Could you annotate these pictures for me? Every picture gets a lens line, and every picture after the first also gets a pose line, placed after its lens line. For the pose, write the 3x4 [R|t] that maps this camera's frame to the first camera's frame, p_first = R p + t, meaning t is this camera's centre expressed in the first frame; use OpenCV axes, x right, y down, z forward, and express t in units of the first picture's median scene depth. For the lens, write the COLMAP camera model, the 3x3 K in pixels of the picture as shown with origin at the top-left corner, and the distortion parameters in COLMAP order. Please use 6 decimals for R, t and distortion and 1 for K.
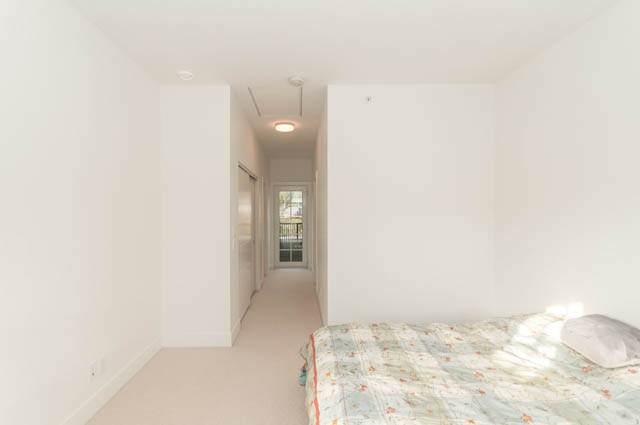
lens RADIAL K [[284.8, 0, 319.9], [0, 284.8, 216.0], [0, 0, 1]] dist [-0.009677, 0.001490]
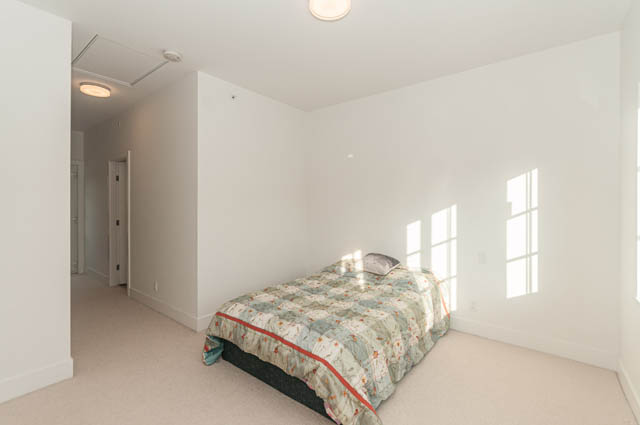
lens RADIAL K [[284.8, 0, 319.4], [0, 284.8, 207.7], [0, 0, 1]] dist [-0.009677, 0.001490]
pose [[0.619053, -0.004297, 0.785337, -0.660443], [0.000910, 0.999988, 0.004754, 0.021895], [-0.785348, -0.002228, 0.619050, 0.054662]]
